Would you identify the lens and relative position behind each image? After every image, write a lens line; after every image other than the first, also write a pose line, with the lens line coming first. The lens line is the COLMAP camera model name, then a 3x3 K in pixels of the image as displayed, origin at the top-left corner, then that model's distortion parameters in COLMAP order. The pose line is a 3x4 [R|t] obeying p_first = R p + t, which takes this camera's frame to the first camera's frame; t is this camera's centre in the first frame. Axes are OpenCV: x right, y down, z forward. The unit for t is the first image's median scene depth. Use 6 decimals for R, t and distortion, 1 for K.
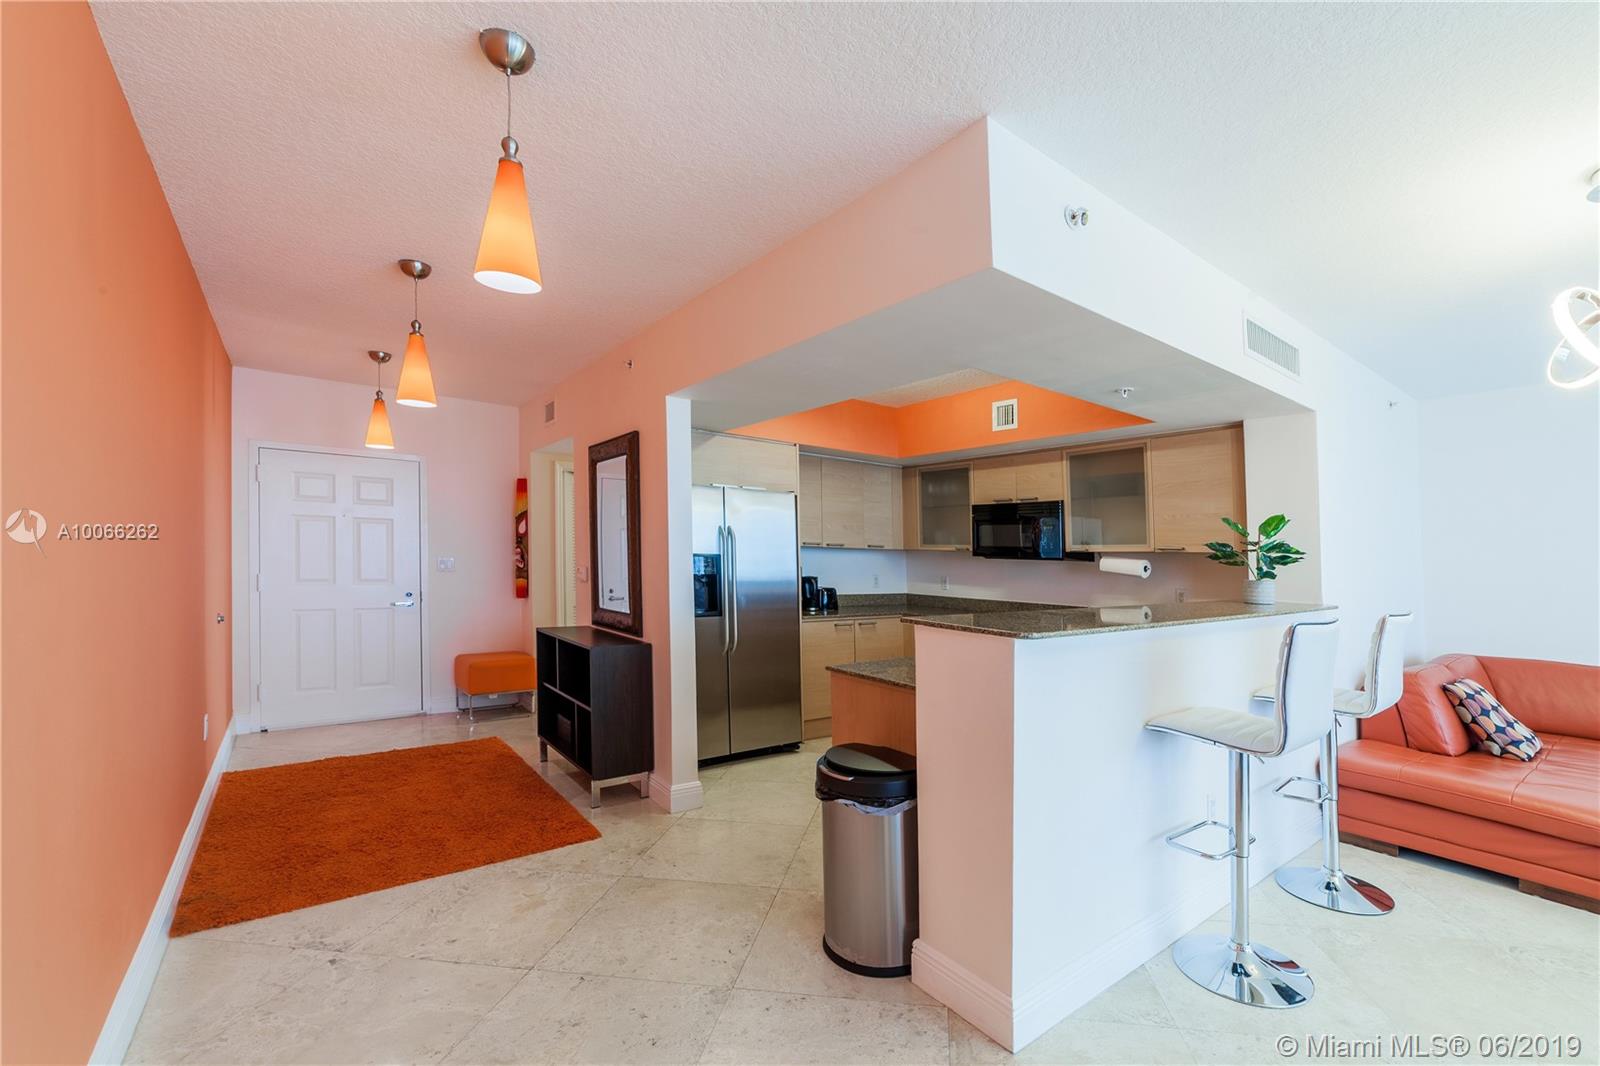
lens RADIAL K [[632.9, 0, 793.5], [0, 632.9, 541.1], [0, 0, 1]] dist [-0.015413, 0.000597]
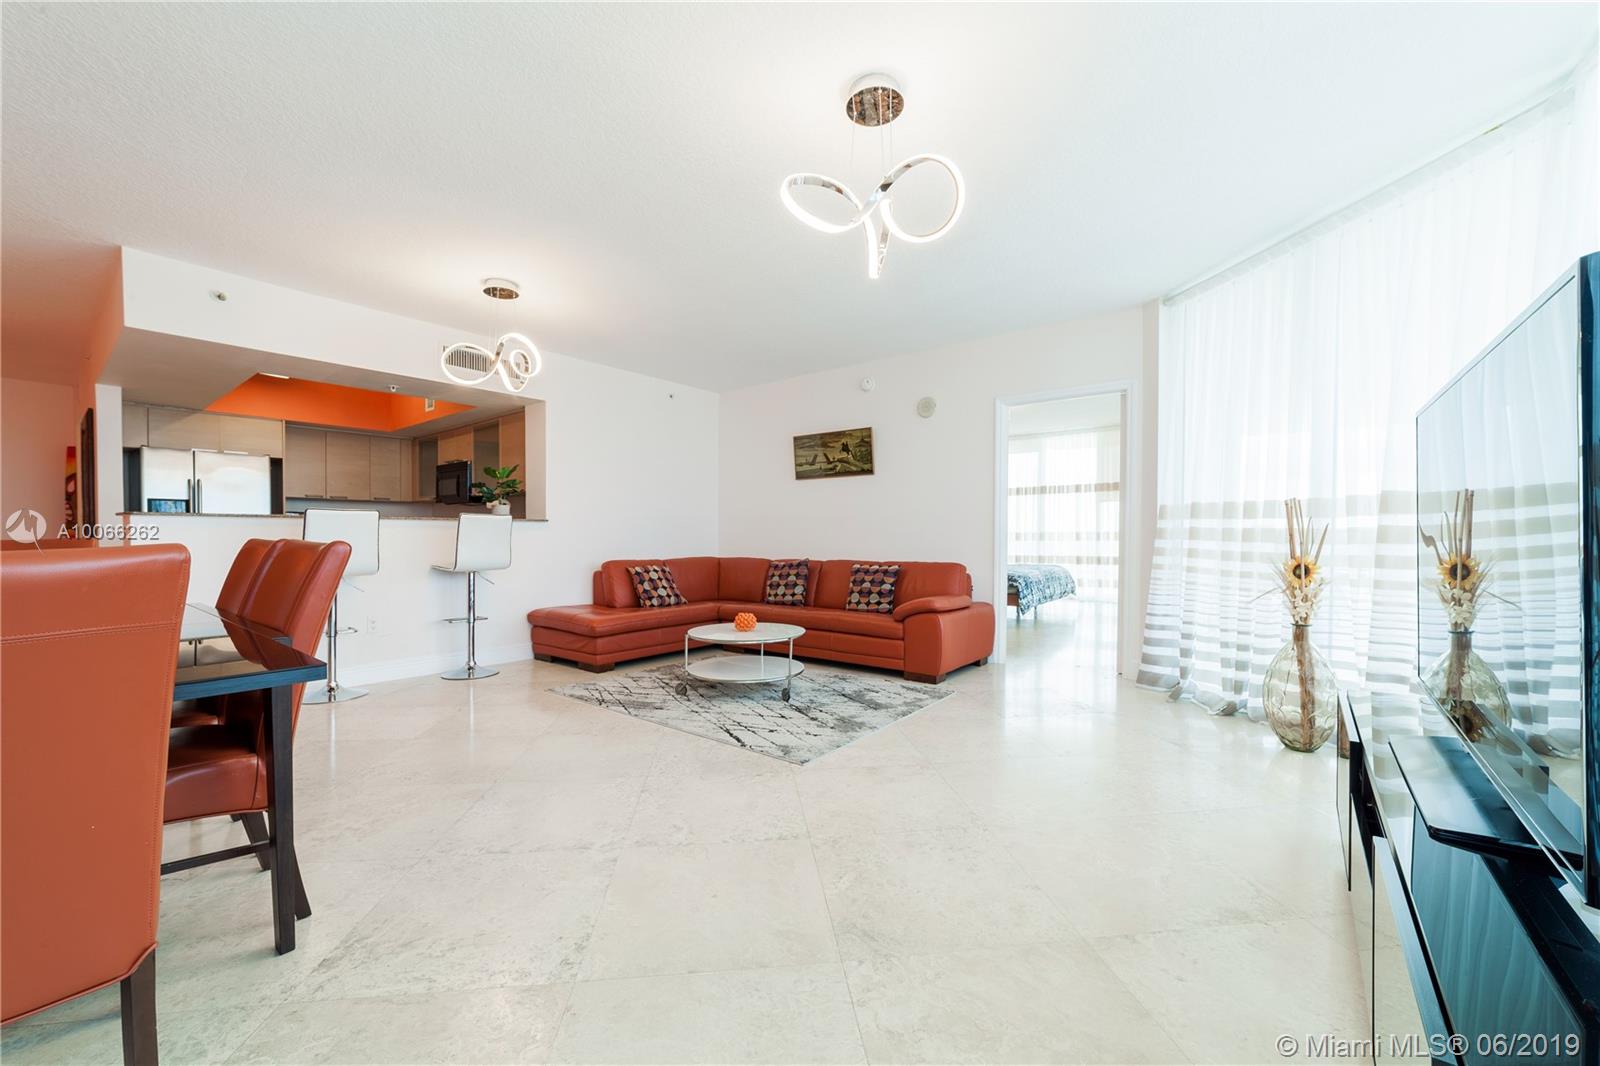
lens RADIAL K [[654.2, 0, 792.5], [0, 654.2, 542.7], [0, 0, 1]] dist [-0.029839, 0.009504]
pose [[0.977538, -0.028060, 0.208881, 0.951824], [0.018680, 0.998732, 0.046747, 0.077567], [-0.209928, -0.041795, 0.976823, -0.681602]]
